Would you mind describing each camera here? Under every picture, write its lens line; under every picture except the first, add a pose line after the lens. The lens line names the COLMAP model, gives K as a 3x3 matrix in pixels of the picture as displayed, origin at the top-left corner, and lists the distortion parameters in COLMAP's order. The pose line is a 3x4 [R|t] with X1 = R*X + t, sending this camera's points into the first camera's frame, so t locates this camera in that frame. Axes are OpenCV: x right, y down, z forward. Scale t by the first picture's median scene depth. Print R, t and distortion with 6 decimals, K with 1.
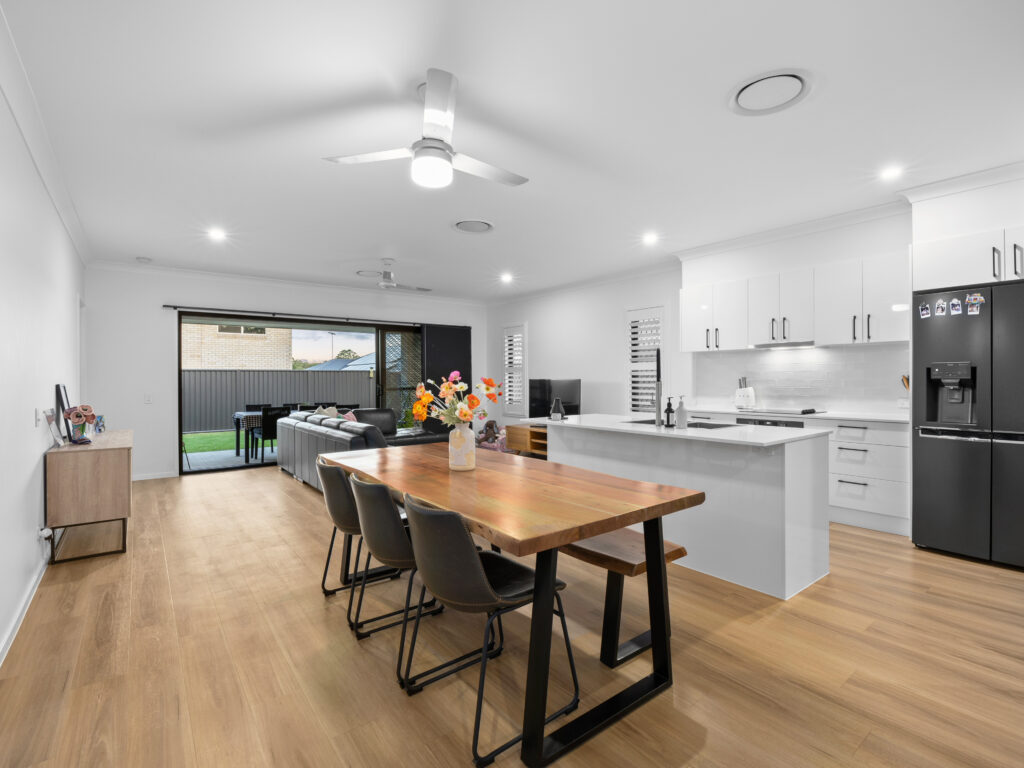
lens RADIAL K [[485.4, 0, 513.8], [0, 485.4, 380.6], [0, 0, 1]] dist [-0.022556, 0.000433]
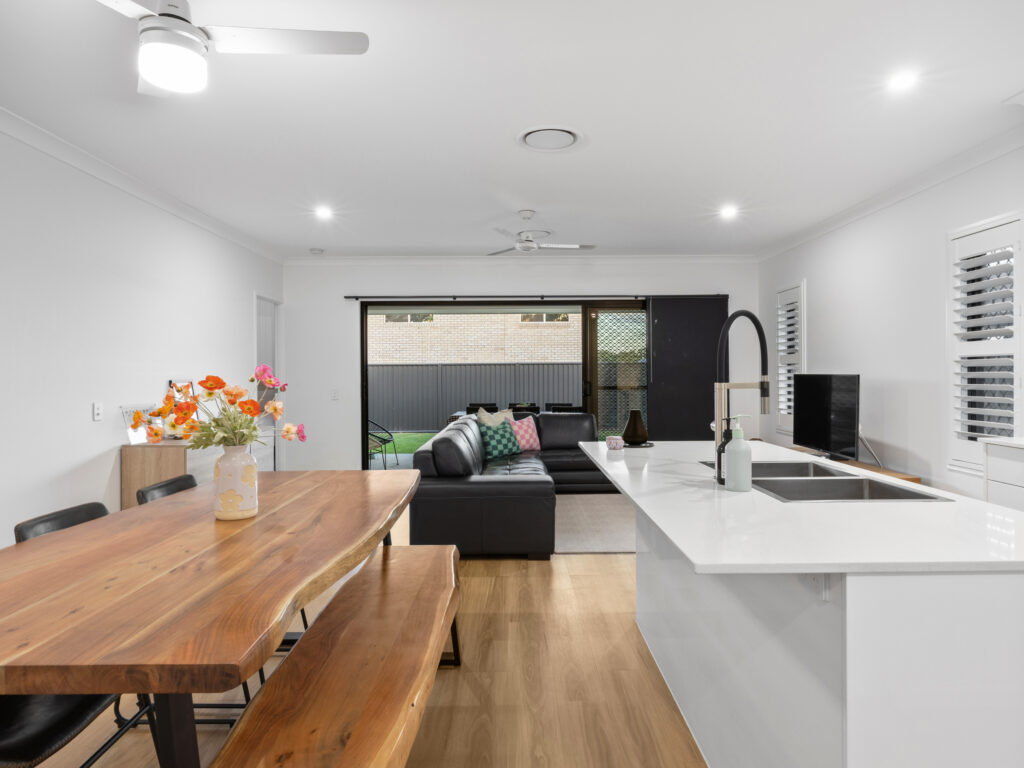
lens RADIAL K [[622.6, 0, 514.4], [0, 622.6, 378.2], [0, 0, 1]] dist [0.000427, 0.000824]
pose [[0.793066, 0.003723, -0.609124, 0.261098], [-0.000765, 0.999987, 0.005116, -0.002188], [0.609135, -0.003592, 0.793059, 0.208350]]
